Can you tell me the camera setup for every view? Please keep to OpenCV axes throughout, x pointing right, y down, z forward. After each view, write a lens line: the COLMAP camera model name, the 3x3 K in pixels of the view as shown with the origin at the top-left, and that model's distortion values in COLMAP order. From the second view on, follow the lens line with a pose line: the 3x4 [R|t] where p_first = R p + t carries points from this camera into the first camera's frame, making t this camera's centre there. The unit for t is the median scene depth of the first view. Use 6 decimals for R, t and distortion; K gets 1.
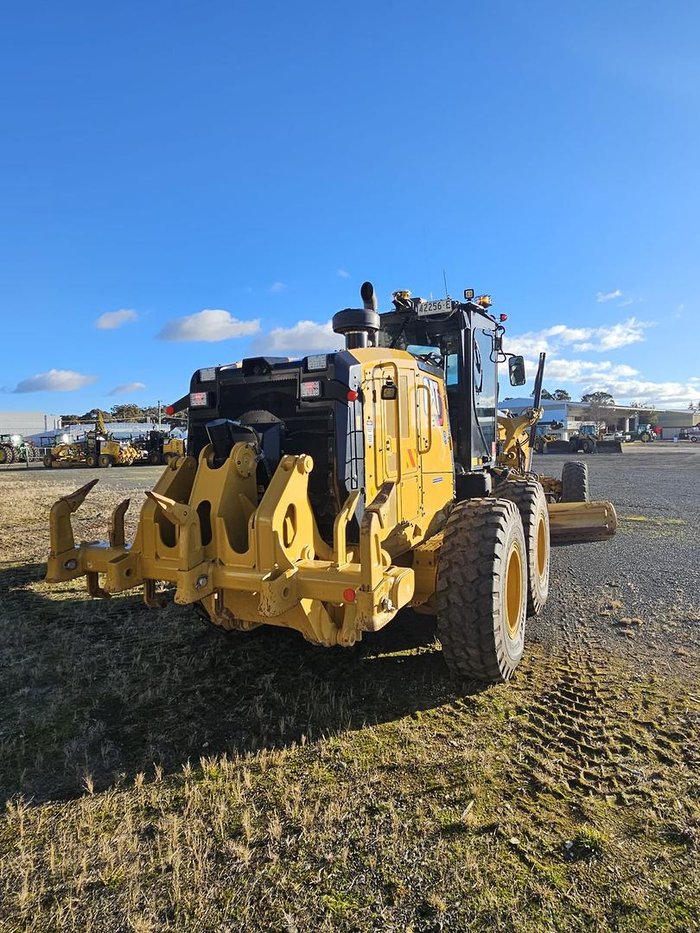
lens RADIAL K [[536.2, 0, 344.7], [0, 536.2, 457.1], [0, 0, 1]] dist [-0.001252, -0.001968]
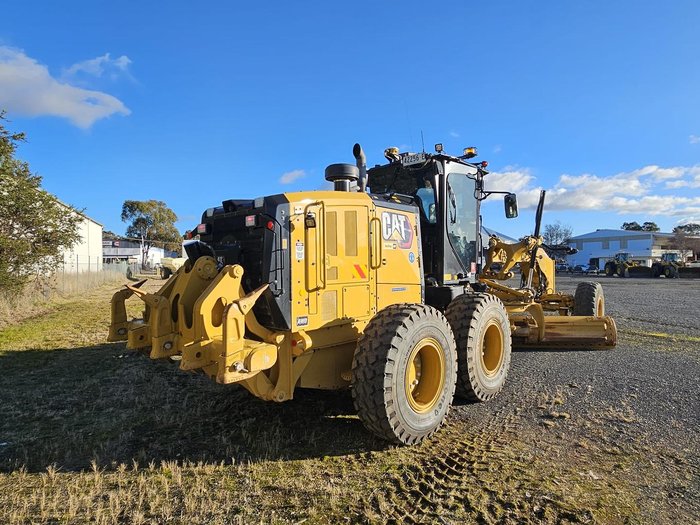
lens RADIAL K [[402.3, 0, 343.8], [0, 402.3, 263.3], [0, 0, 1]] dist [-0.001252, -0.001968]
pose [[0.961440, 0.016495, -0.274518, 0.405454], [-0.024503, 0.999368, -0.025767, 0.009399], [0.273919, 0.031500, 0.961237, 0.012997]]
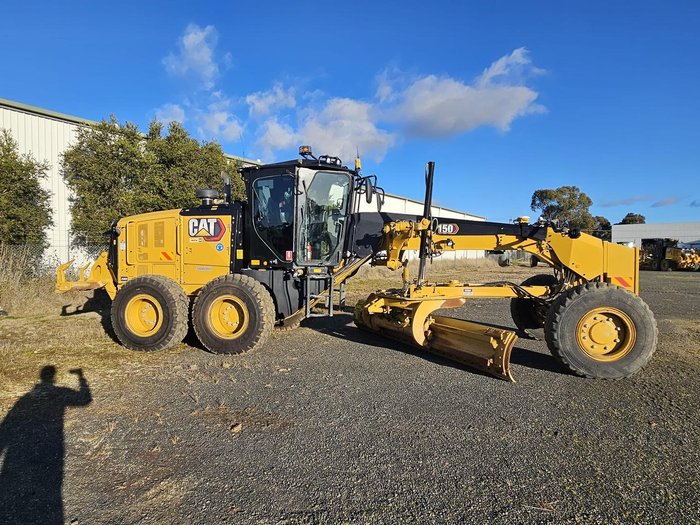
lens RADIAL K [[408.3, 0, 346.3], [0, 408.3, 265.1], [0, 0, 1]] dist [0.005770, -0.006741]
pose [[0.270055, 0.050397, -0.961525, 2.284432], [-0.036414, 0.998449, 0.042105, -0.069896], [0.962156, 0.023643, 0.271471, 1.412709]]
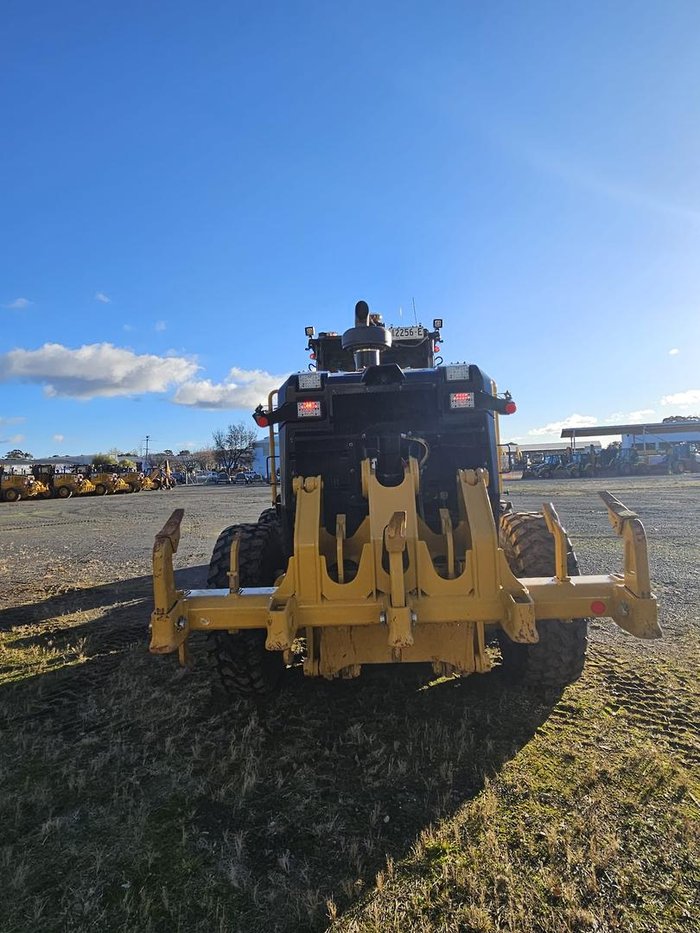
lens RADIAL K [[536.2, 0, 340.6], [0, 536.2, 459.6], [0, 0, 1]] dist [-0.001252, -0.001968]
pose [[0.909105, -0.006296, 0.416520, -0.548793], [0.031390, 0.998078, -0.053425, 0.018222], [-0.415383, 0.061644, 0.907555, 0.198600]]
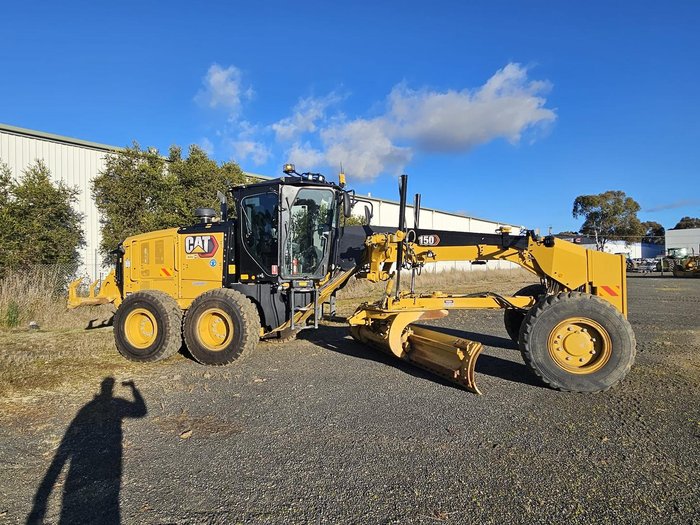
lens RADIAL K [[408.3, 0, 345.6], [0, 408.3, 264.8], [0, 0, 1]] dist [0.005770, -0.006741]
pose [[0.177954, 0.015031, -0.983924, 2.378124], [-0.016226, 0.999792, 0.012339, -0.077638], [0.983905, 0.013770, 0.178161, 1.647196]]
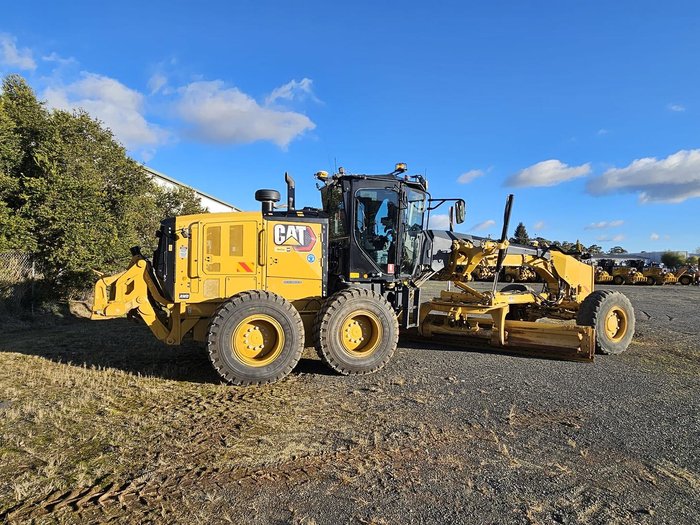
lens RADIAL K [[413.7, 0, 351.0], [0, 413.7, 265.6], [0, 0, 1]] dist [-0.002607, 0.004796]
pose [[0.757269, 0.036776, -0.652067, 1.540013], [-0.056114, 0.998385, -0.008859, -0.013548], [0.650688, 0.043299, 0.758110, 0.129822]]
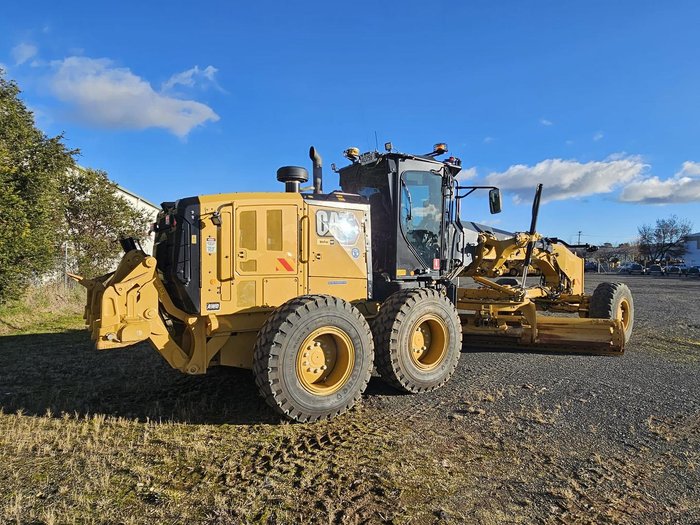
lens RADIAL K [[407.8, 0, 346.5], [0, 407.8, 265.6], [0, 0, 1]] dist [0.007221, 0.000260]
pose [[0.887895, 0.028128, -0.459185, 0.882611], [-0.037717, 0.999220, -0.011722, 0.012030], [0.458497, 0.027727, 0.888263, 0.081048]]
